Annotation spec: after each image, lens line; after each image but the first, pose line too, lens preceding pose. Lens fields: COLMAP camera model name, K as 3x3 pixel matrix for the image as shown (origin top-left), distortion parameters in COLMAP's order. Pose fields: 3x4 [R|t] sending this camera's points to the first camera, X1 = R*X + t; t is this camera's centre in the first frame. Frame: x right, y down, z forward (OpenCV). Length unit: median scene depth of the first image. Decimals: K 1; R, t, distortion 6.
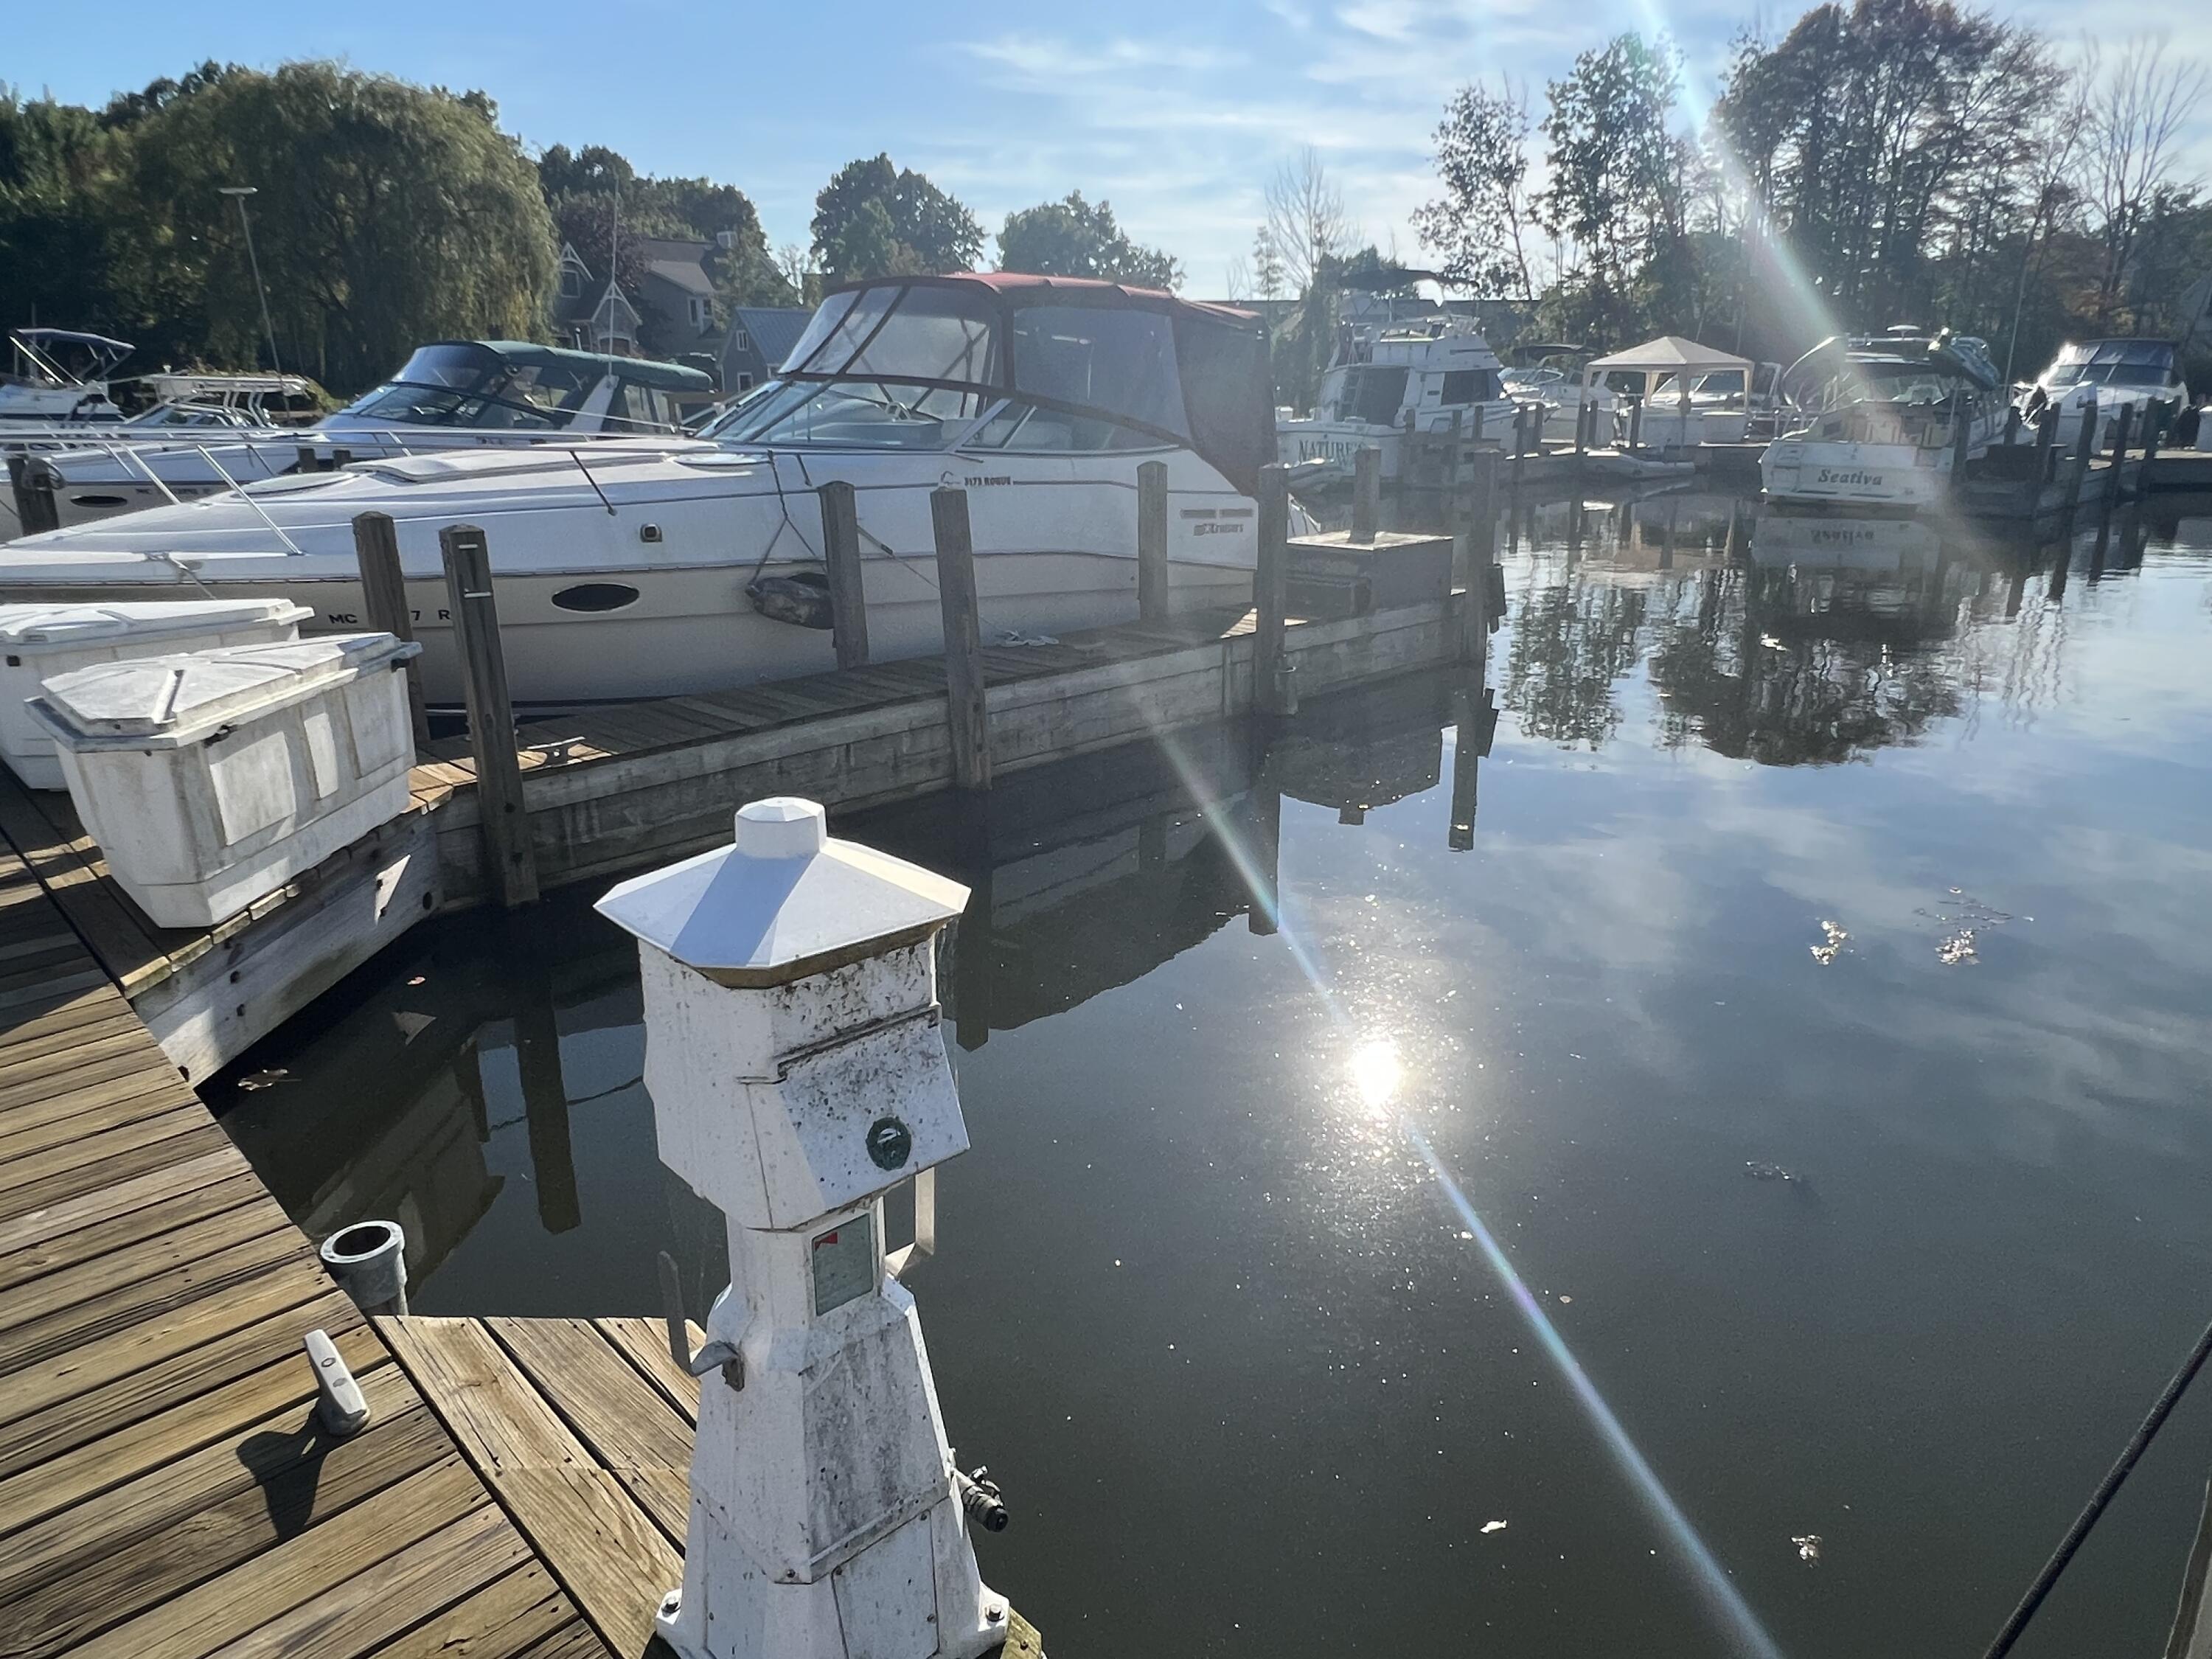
lens RADIAL K [[1409.6, 0, 1108.7], [0, 1409.6, 850.0], [0, 0, 1]] dist [-0.004486, 0.000097]
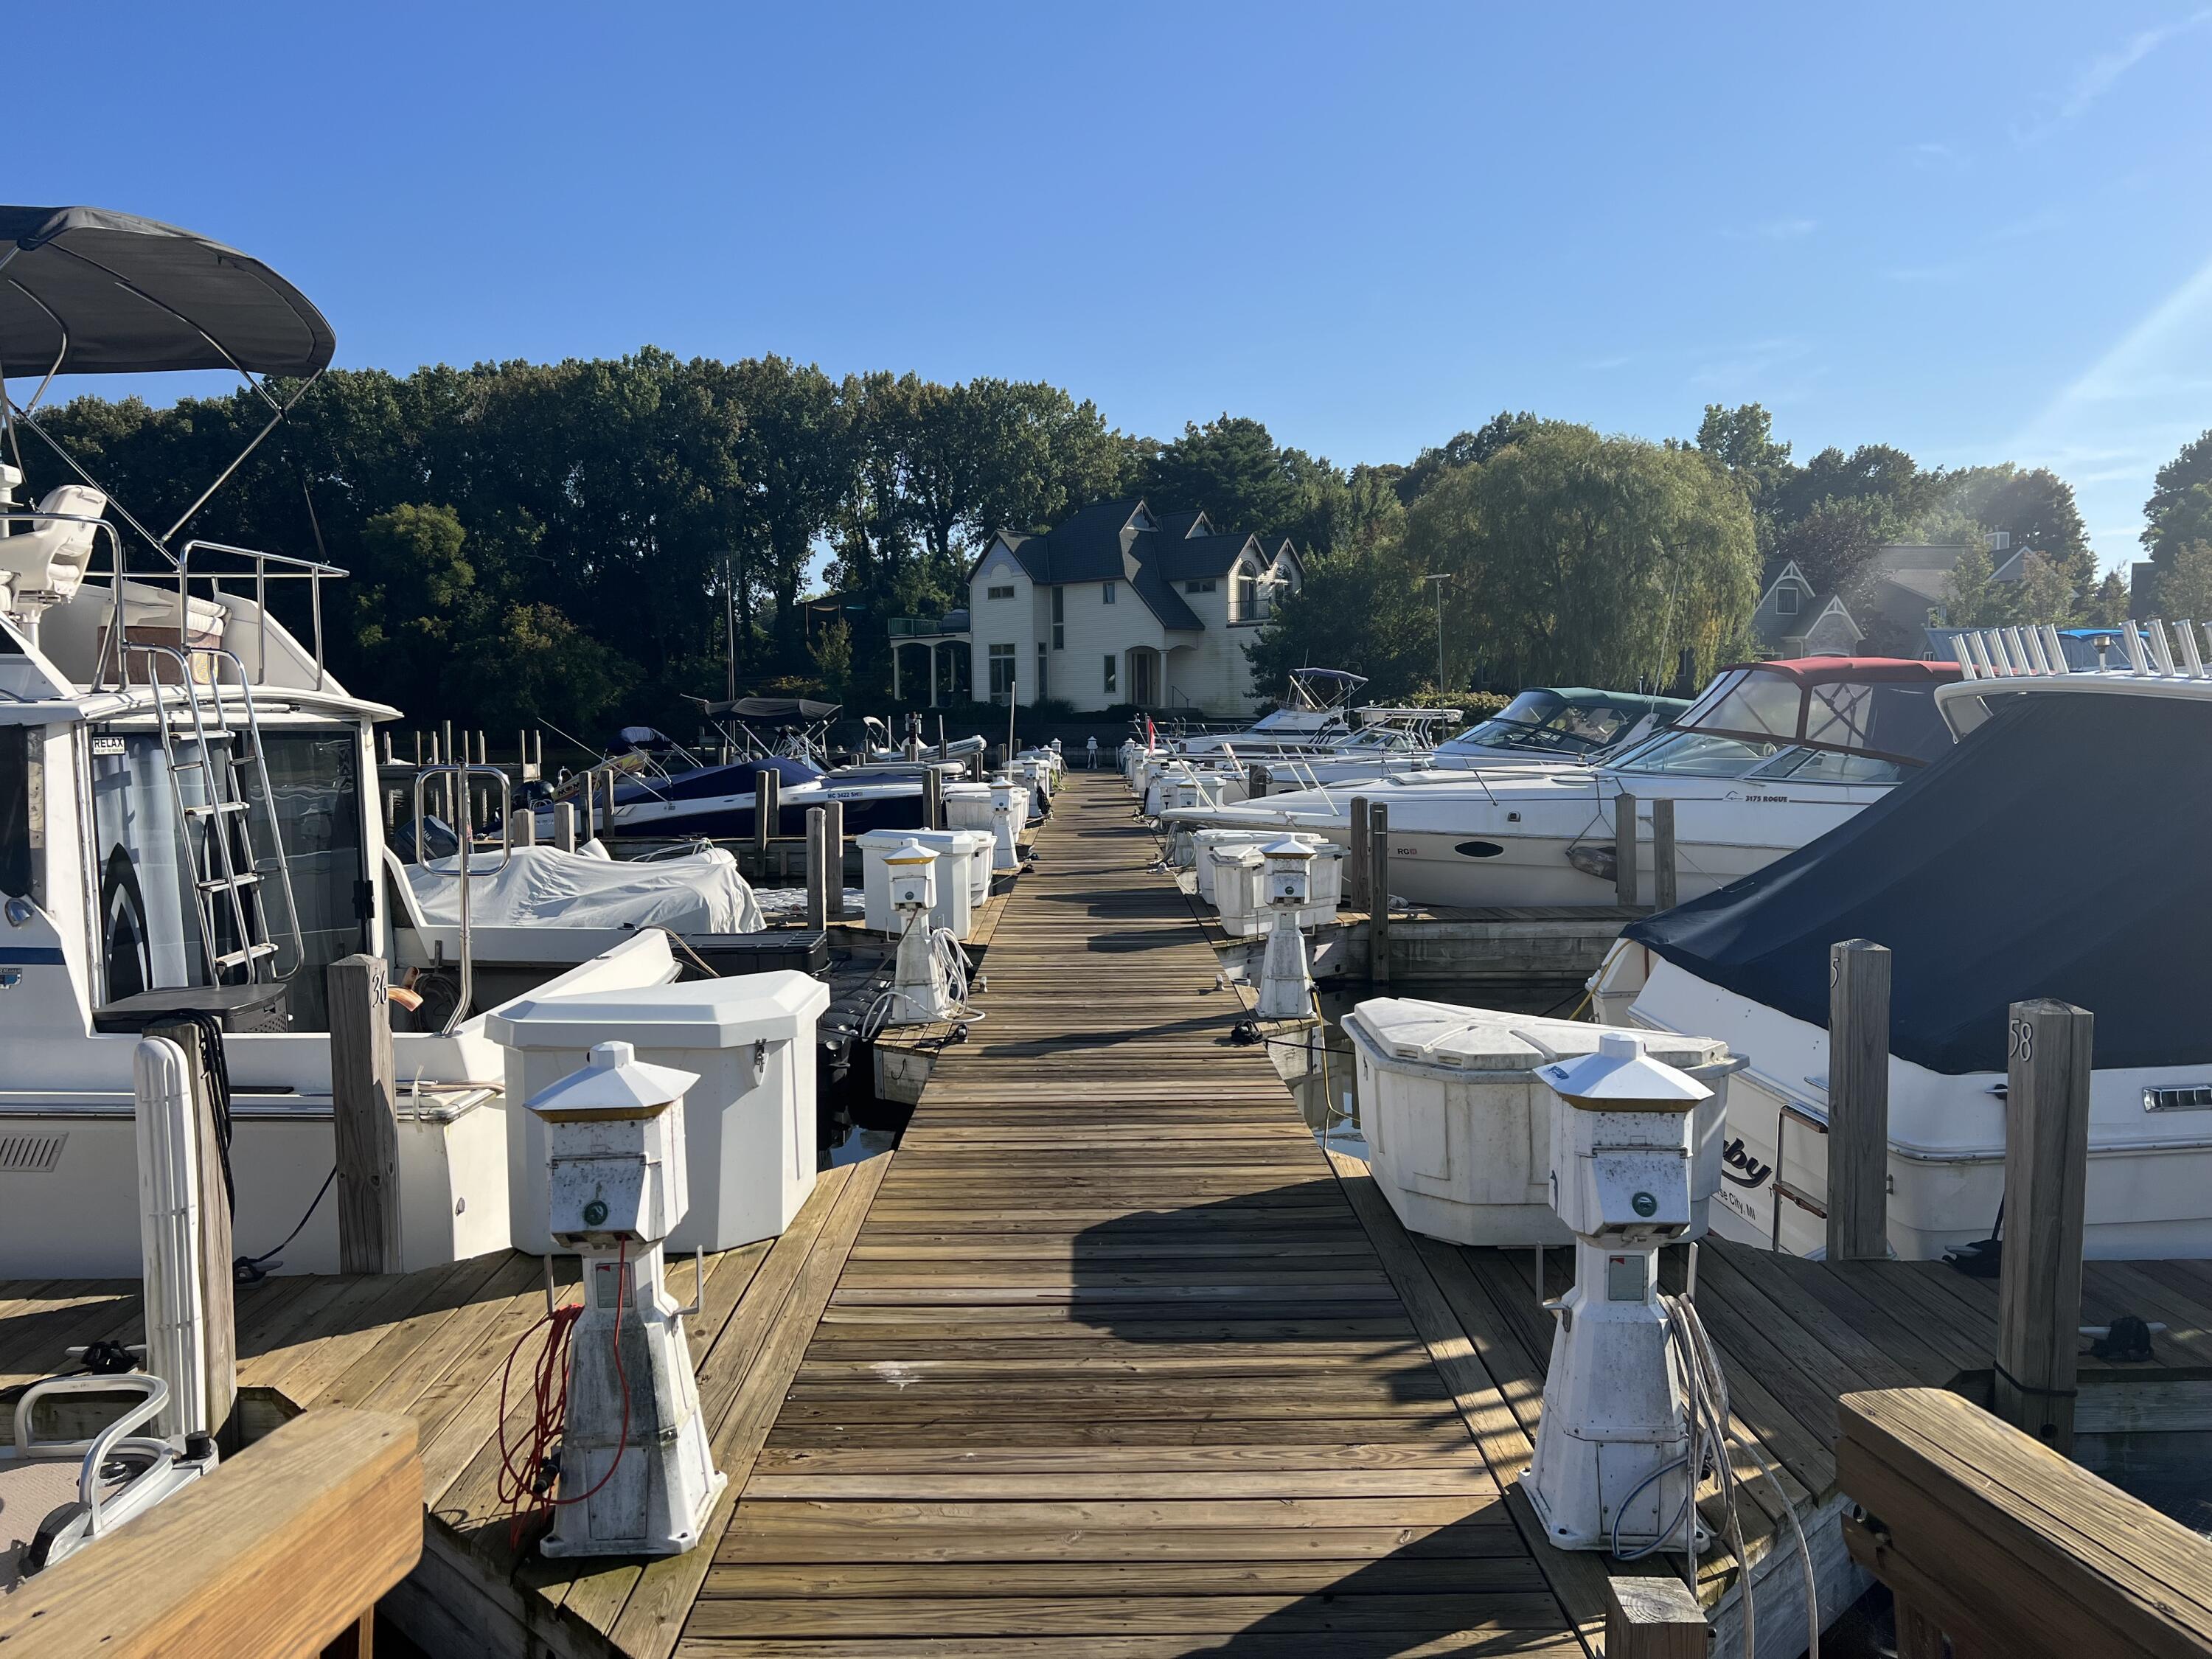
lens RADIAL K [[1645.8, 0, 1100.1], [0, 1645.8, 835.9], [0, 0, 1]] dist [0.048275, -0.051901]
pose [[0.725800, 0.054119, -0.685774, 0.088844], [-0.212422, 0.965813, -0.148601, 0.026590], [0.654287, 0.253528, 0.712483, -0.099760]]
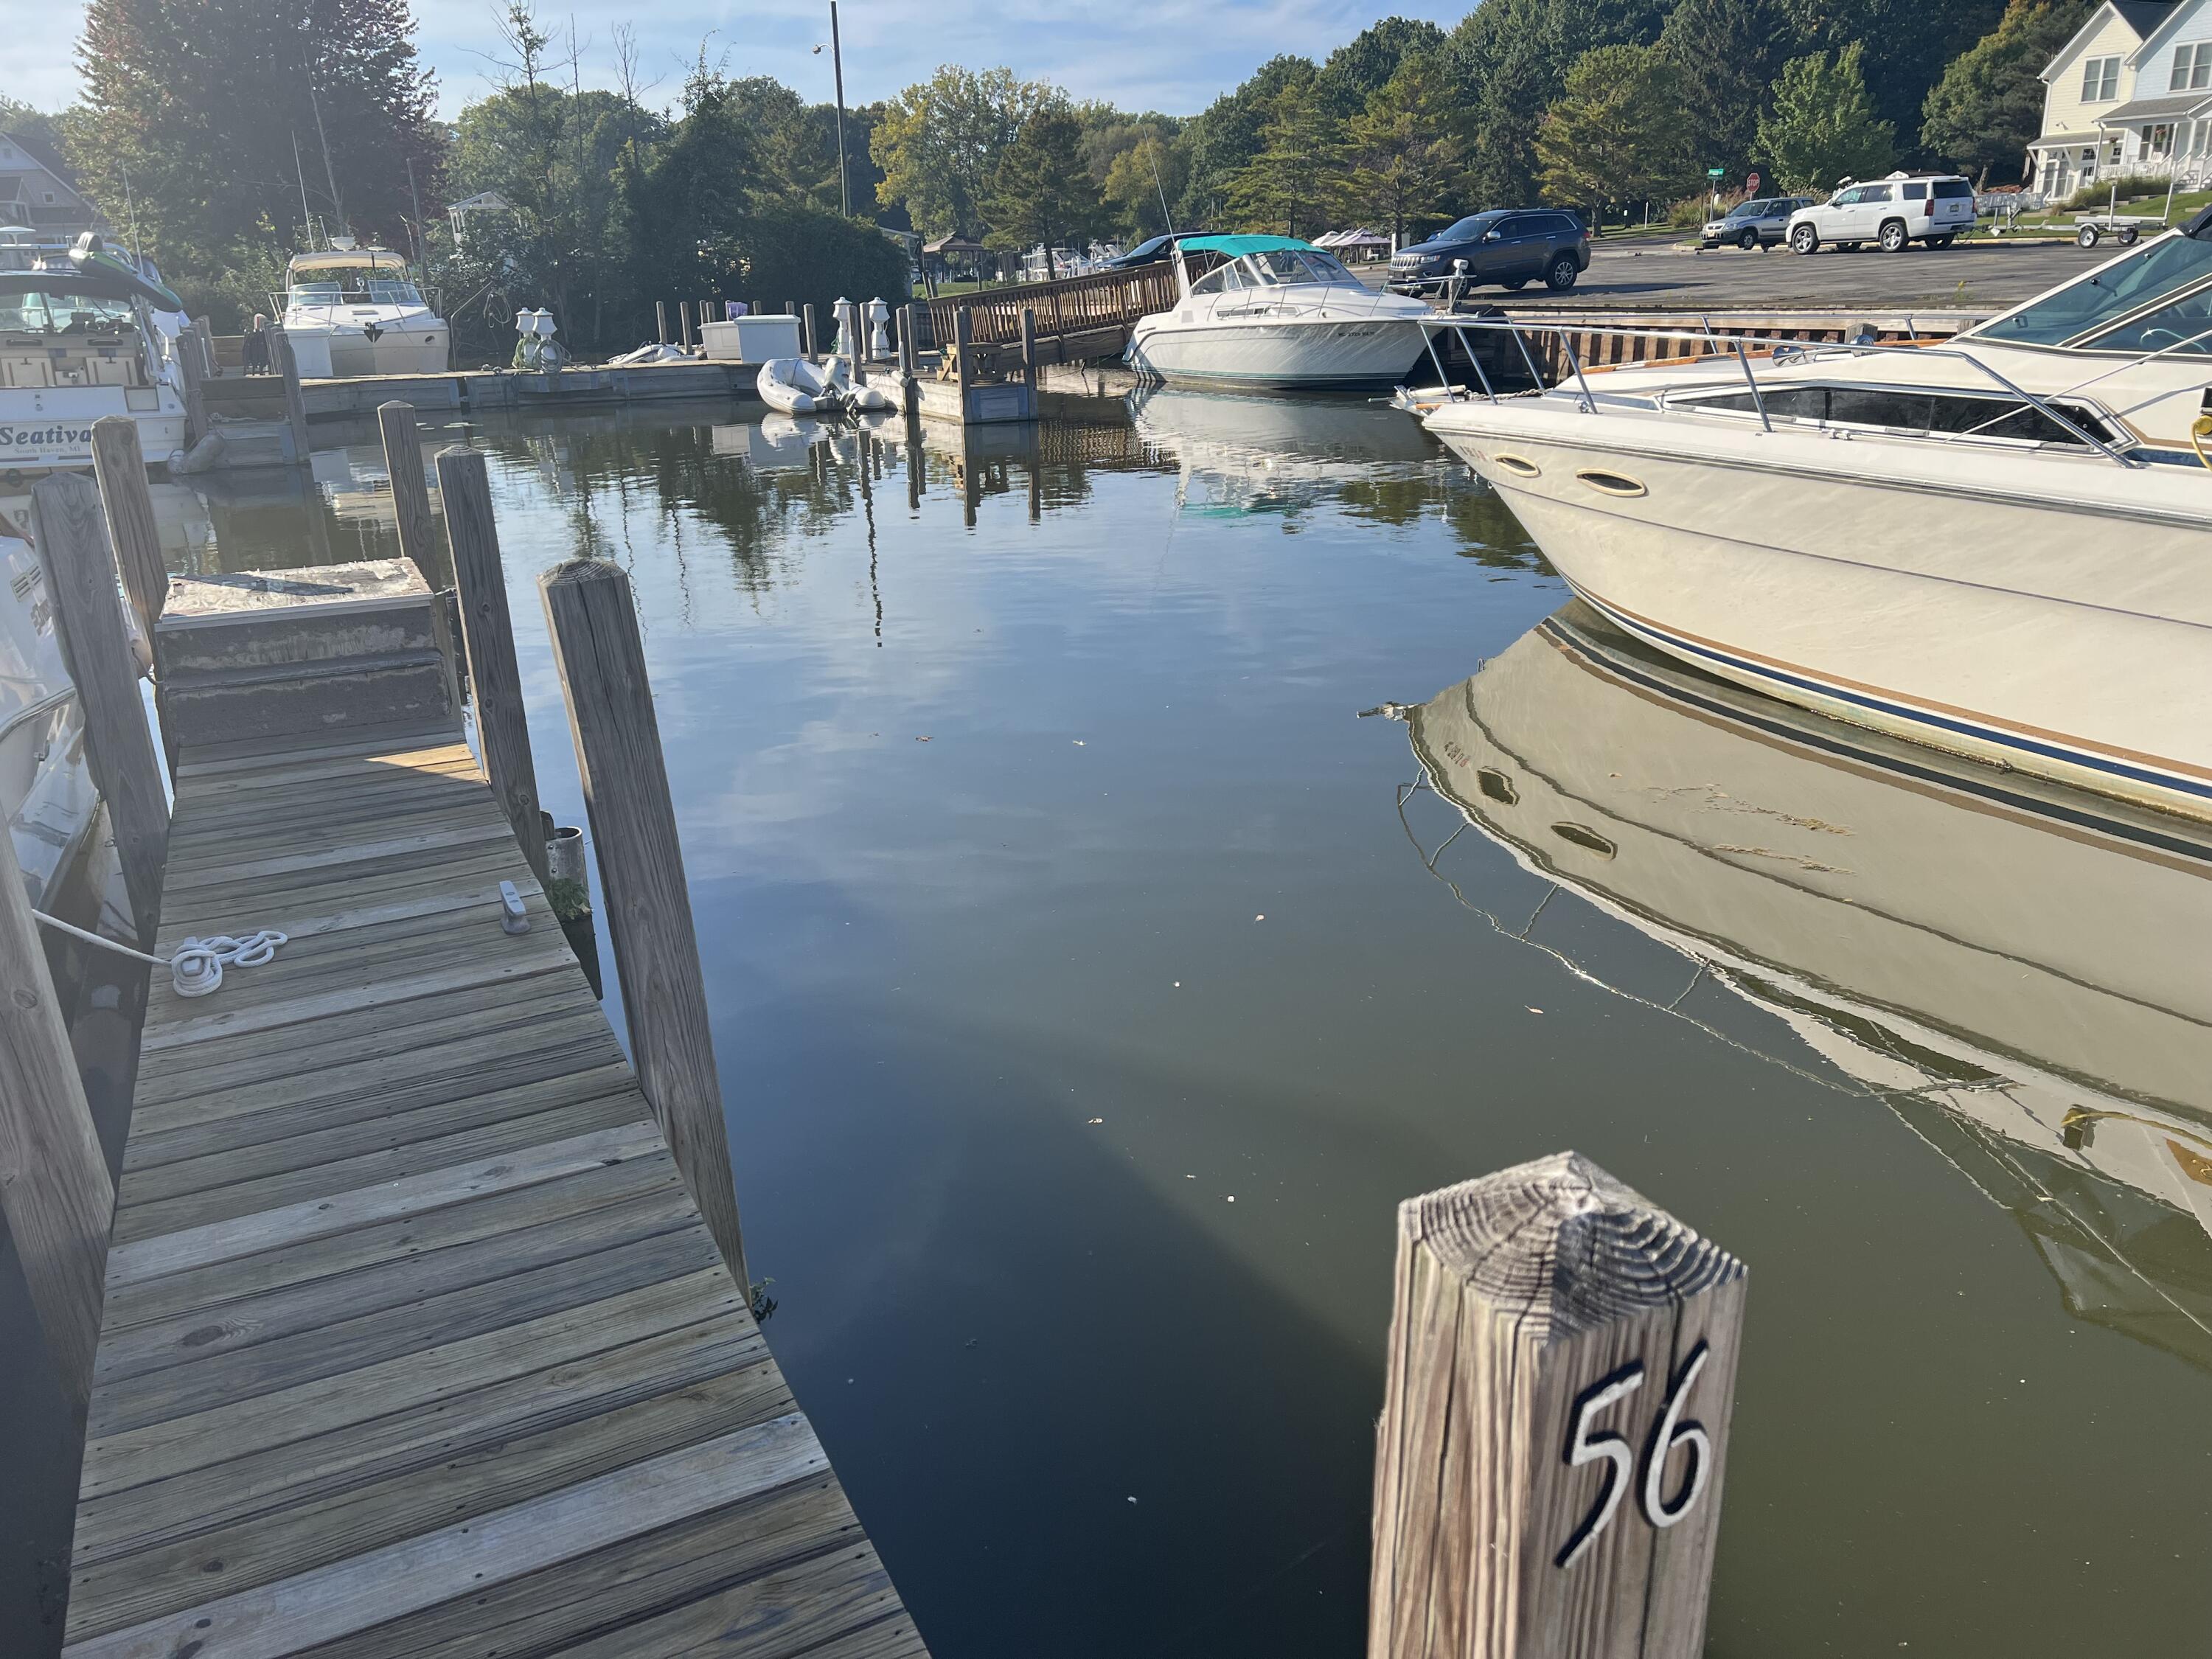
lens RADIAL K [[1645.8, 0, 1110.4], [0, 1645.8, 843.3], [0, 0, 1]] dist [0.048275, -0.051901]
pose [[0.300050, -0.304044, 0.904172, -0.053563], [0.315509, 0.926131, 0.206726, -0.027458], [-0.900236, 0.223246, 0.373814, 0.086486]]
